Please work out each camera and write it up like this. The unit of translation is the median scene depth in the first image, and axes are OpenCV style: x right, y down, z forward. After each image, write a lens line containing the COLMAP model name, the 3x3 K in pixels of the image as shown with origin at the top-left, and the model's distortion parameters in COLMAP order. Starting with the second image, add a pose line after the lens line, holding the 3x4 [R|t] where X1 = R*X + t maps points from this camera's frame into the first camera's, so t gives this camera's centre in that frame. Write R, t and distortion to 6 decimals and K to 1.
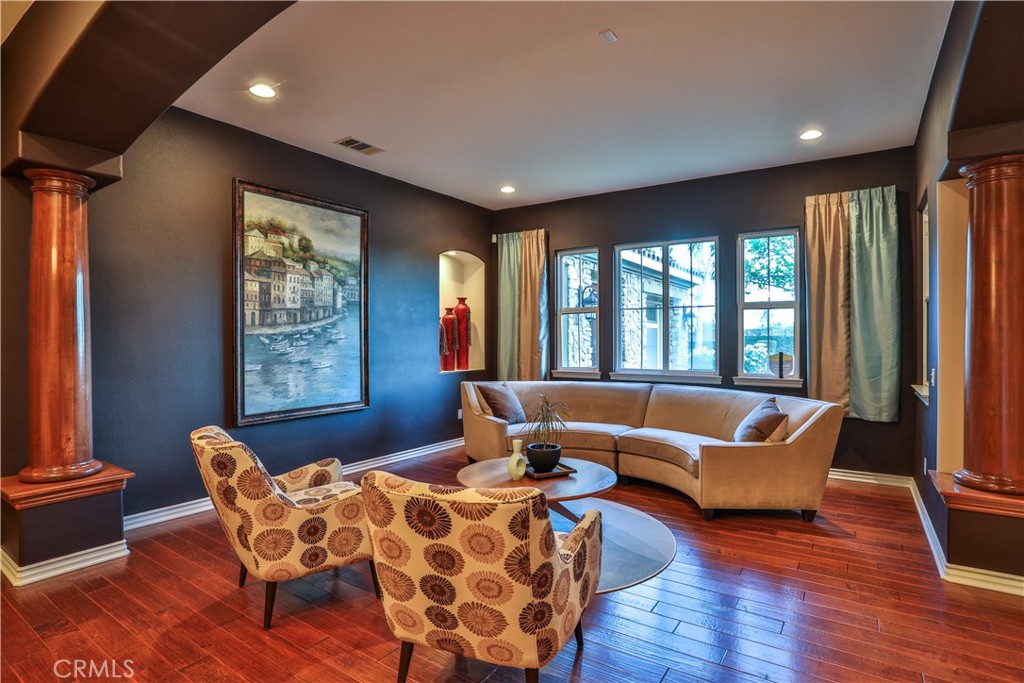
lens RADIAL K [[523.4, 0, 513.7], [0, 523.4, 341.0], [0, 0, 1]] dist [-0.059663, 0.021979]
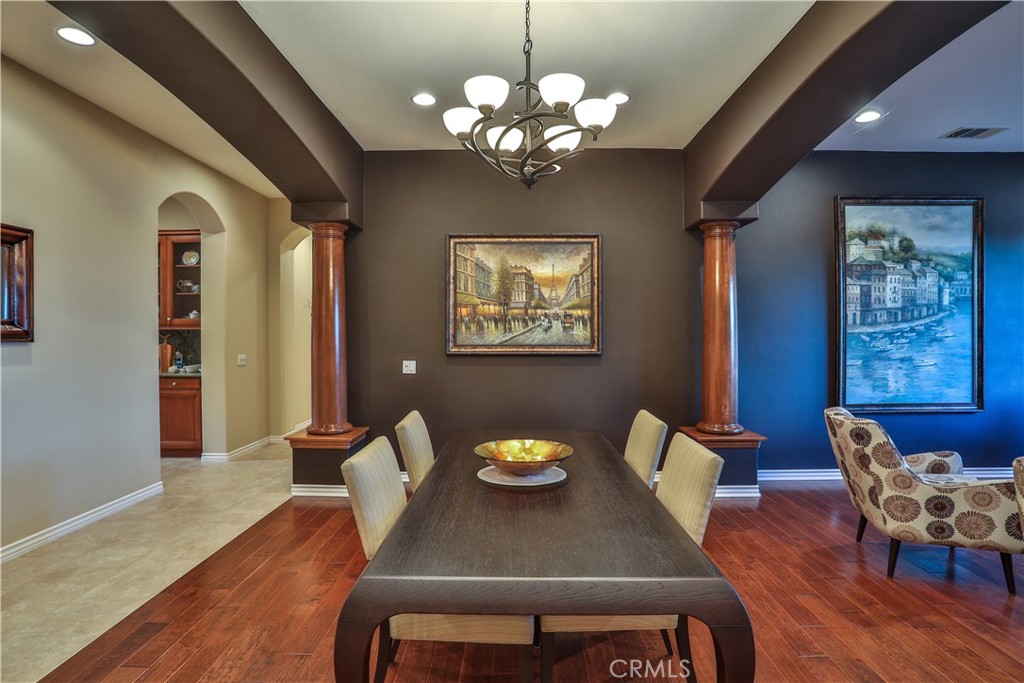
lens RADIAL K [[523.4, 0, 508.1], [0, 523.4, 340.0], [0, 0, 1]] dist [-0.059663, 0.021979]
pose [[0.544334, 0.008711, -0.838823, 0.015341], [-0.001412, 0.999954, 0.009468, -0.006856], [0.838868, -0.003969, 0.544321, -0.231777]]
